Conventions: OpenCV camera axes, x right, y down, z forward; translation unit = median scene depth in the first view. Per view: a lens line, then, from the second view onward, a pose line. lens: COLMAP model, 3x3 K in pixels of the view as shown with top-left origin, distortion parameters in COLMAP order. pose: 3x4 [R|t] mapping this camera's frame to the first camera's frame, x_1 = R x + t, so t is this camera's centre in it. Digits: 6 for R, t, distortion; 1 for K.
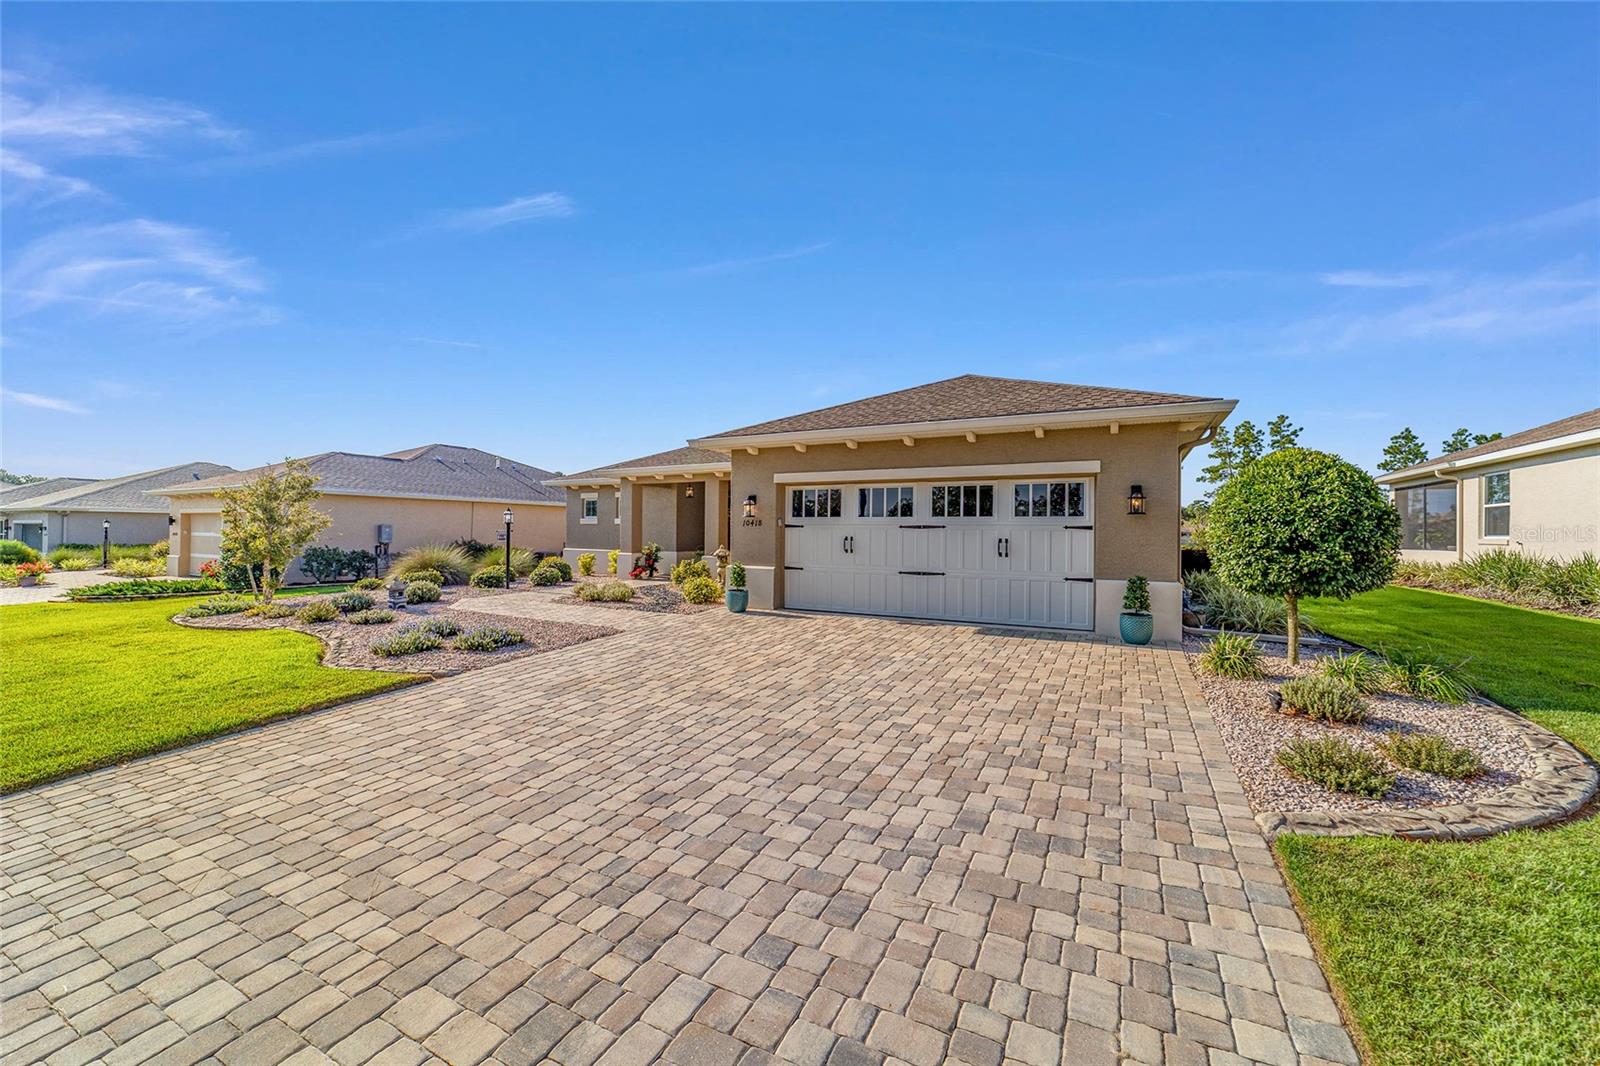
lens RADIAL K [[617.2, 0, 800.0], [0, 617.2, 533.0], [0, 0, 1]] dist [-0.019782, 0.009289]
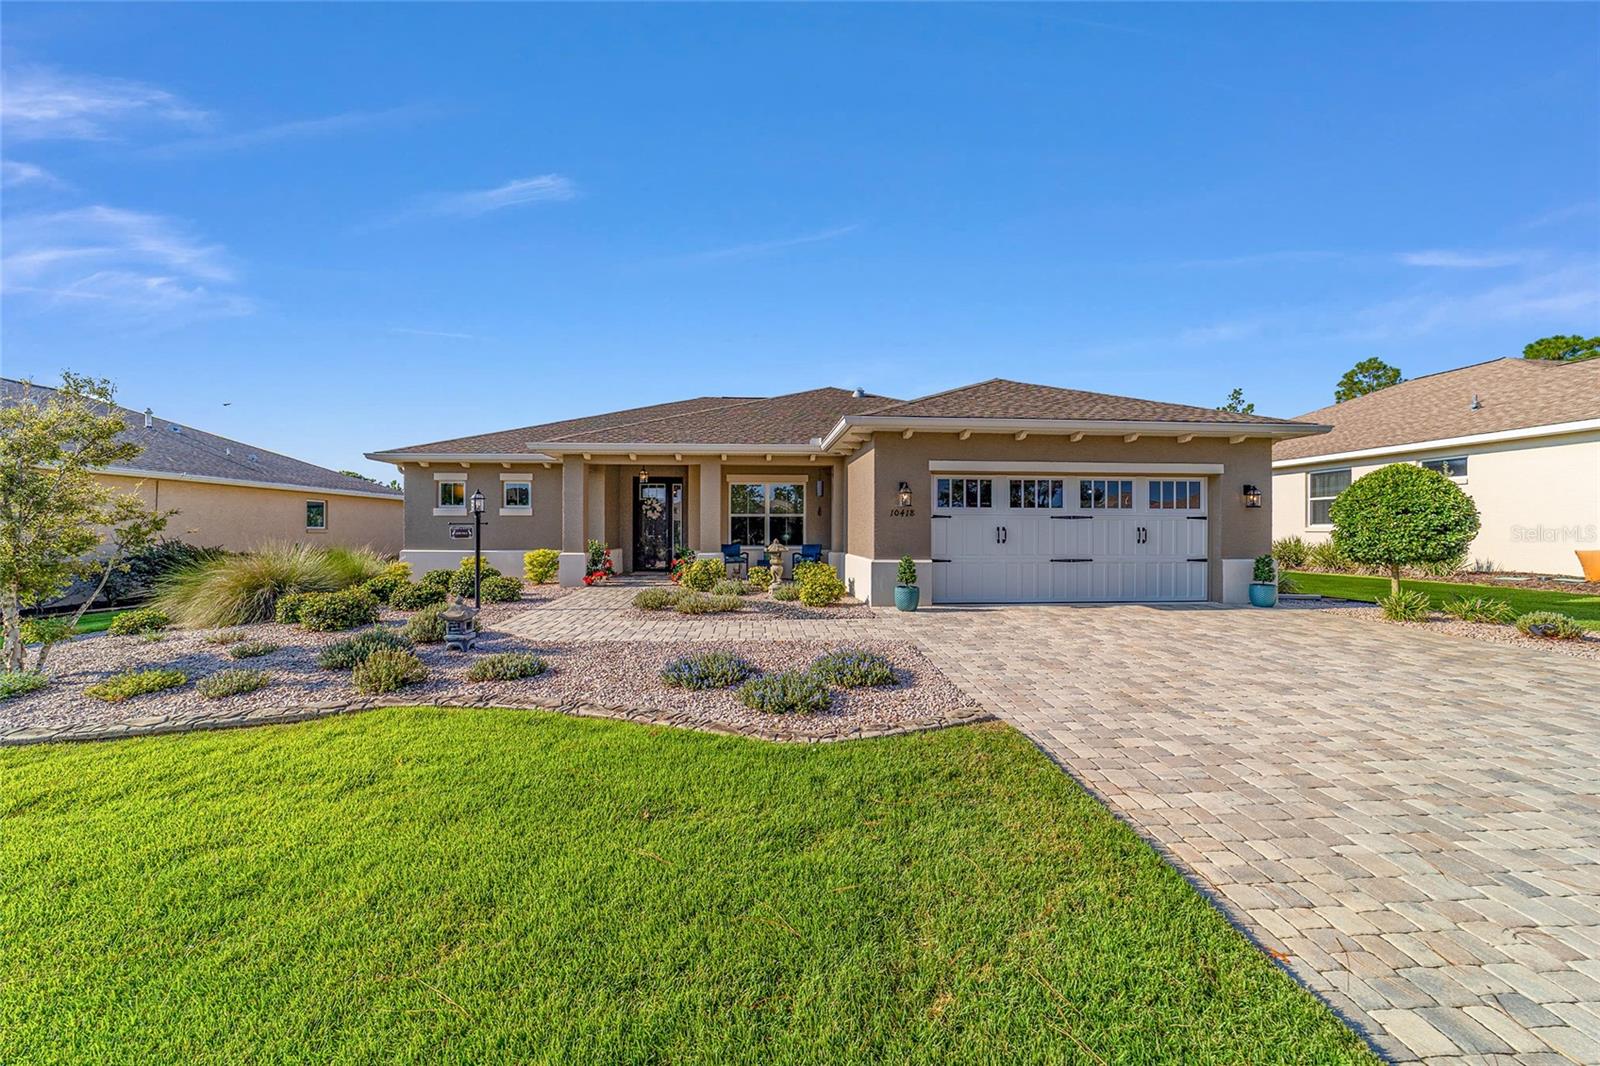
lens RADIAL K [[621.7, 0, 800.6], [0, 621.7, 526.9], [0, 0, 1]] dist [-0.018623, 0.009172]
pose [[0.847039, -0.005734, 0.531499, -0.657370], [0.007261, 0.999973, -0.000785, 0.003544], [-0.531481, 0.004524, 0.847058, 0.283262]]
